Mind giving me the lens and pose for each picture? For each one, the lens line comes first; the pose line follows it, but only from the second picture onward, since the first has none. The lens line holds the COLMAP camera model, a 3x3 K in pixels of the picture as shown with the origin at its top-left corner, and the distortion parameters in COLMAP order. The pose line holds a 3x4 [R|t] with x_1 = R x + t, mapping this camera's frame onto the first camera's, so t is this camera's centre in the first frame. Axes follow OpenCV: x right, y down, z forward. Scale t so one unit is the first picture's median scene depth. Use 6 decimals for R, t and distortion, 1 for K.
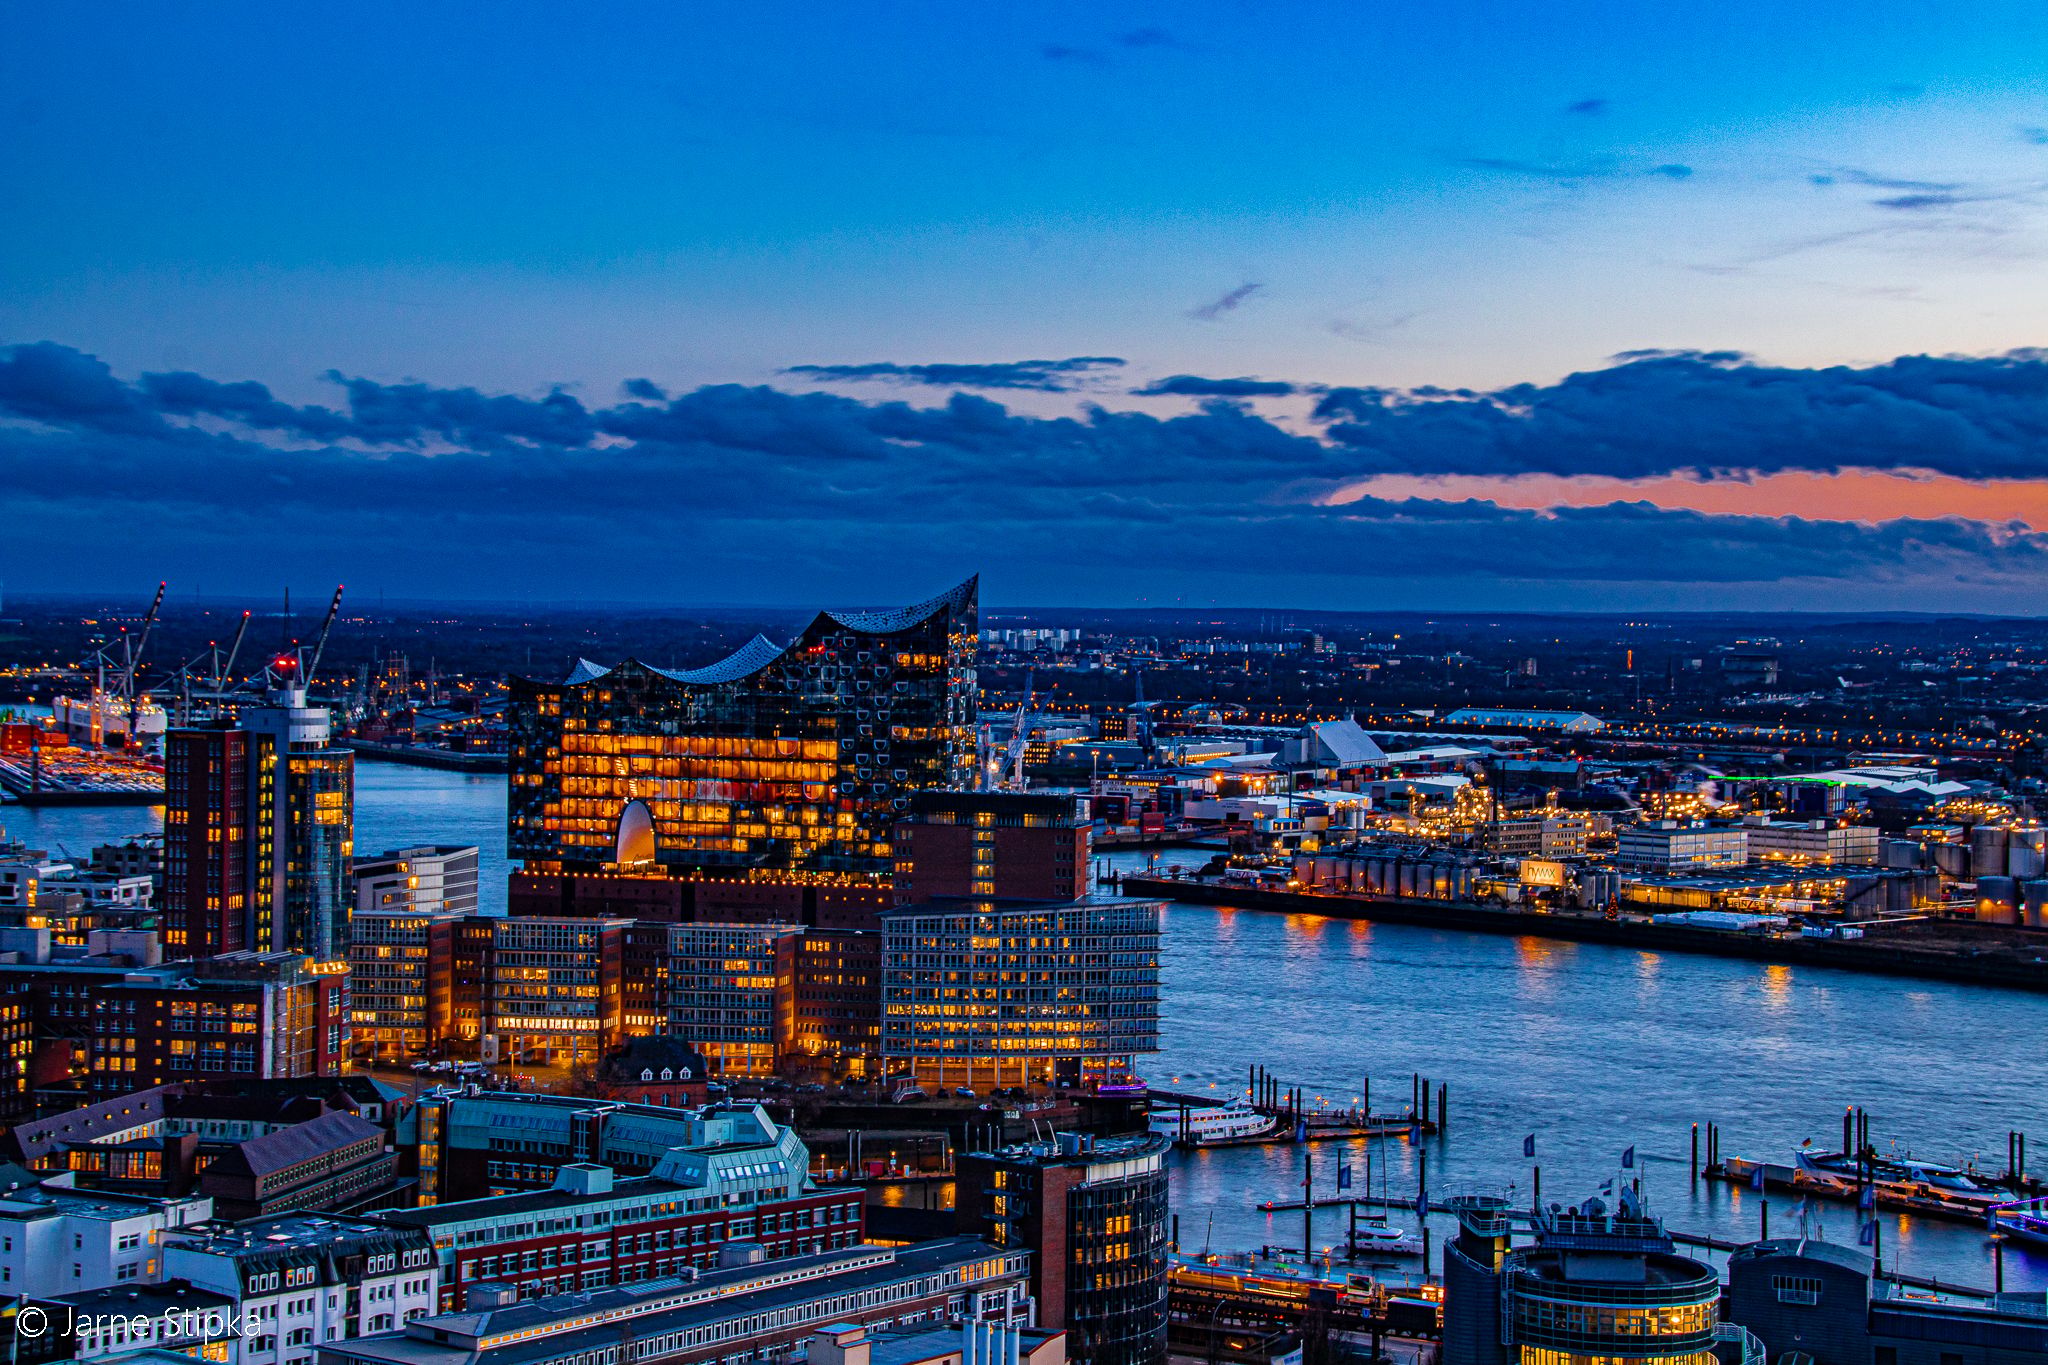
lens RADIAL K [[4999.6, 0, 1023.1], [0, 4999.6, 712.8], [0, 0, 1]] dist [0.635969, 0.676277]
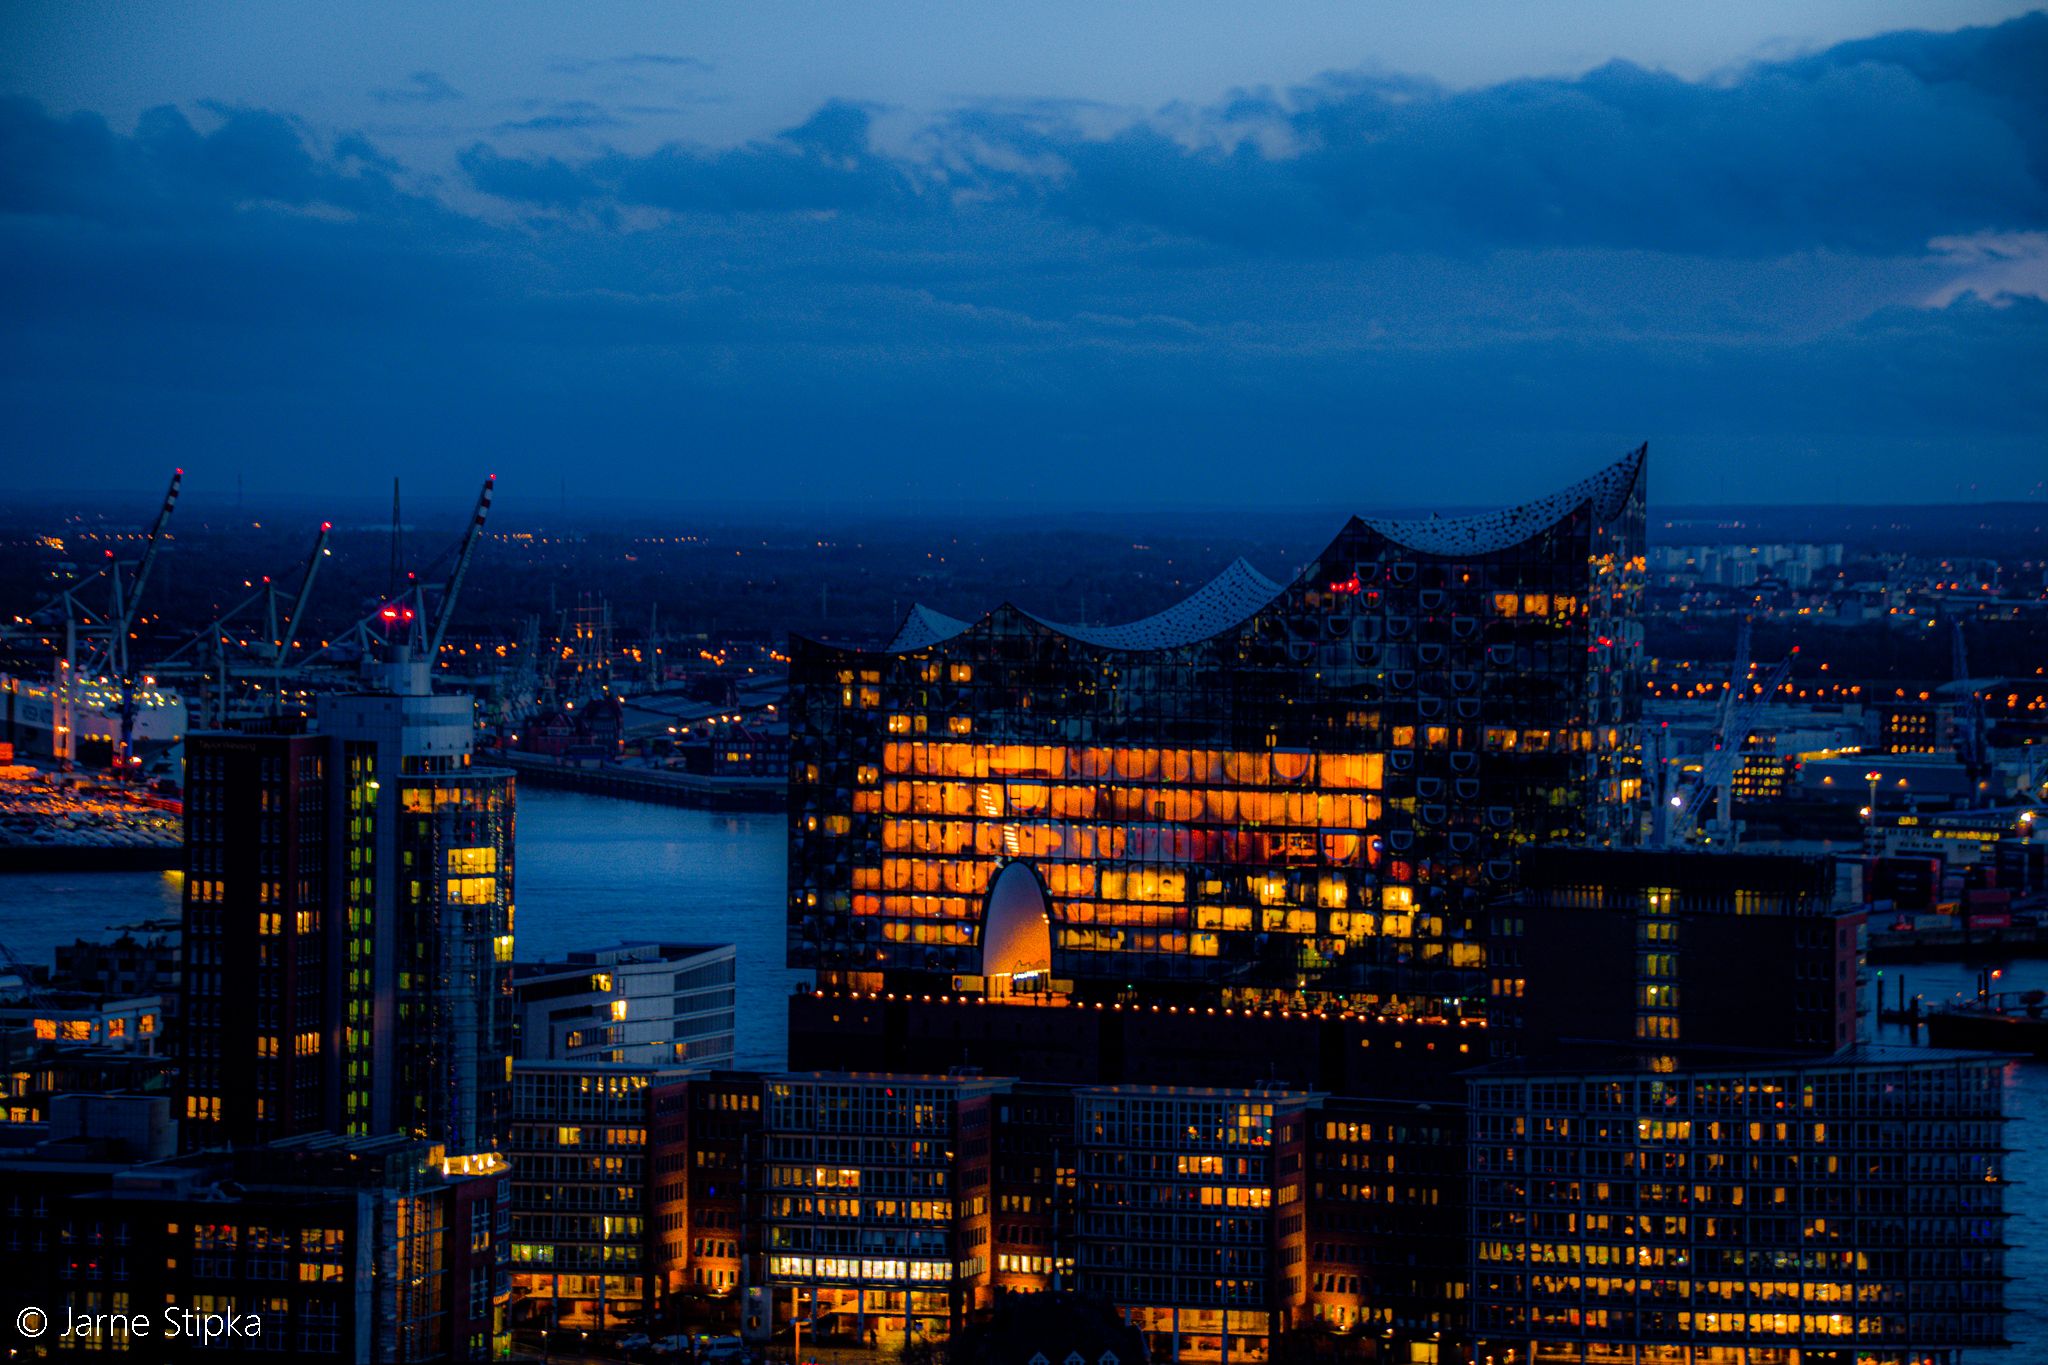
lens RADIAL K [[4999.6, 0, 1023.1], [0, 4999.6, 712.8], [0, 0, 1]] dist [0.635969, 0.676277]
pose [[0.992863, -0.000400, -0.119256, -0.010918], [0.001728, 0.999938, 0.011032, -0.004999], [0.119244, -0.011159, 0.992802, 0.455389]]
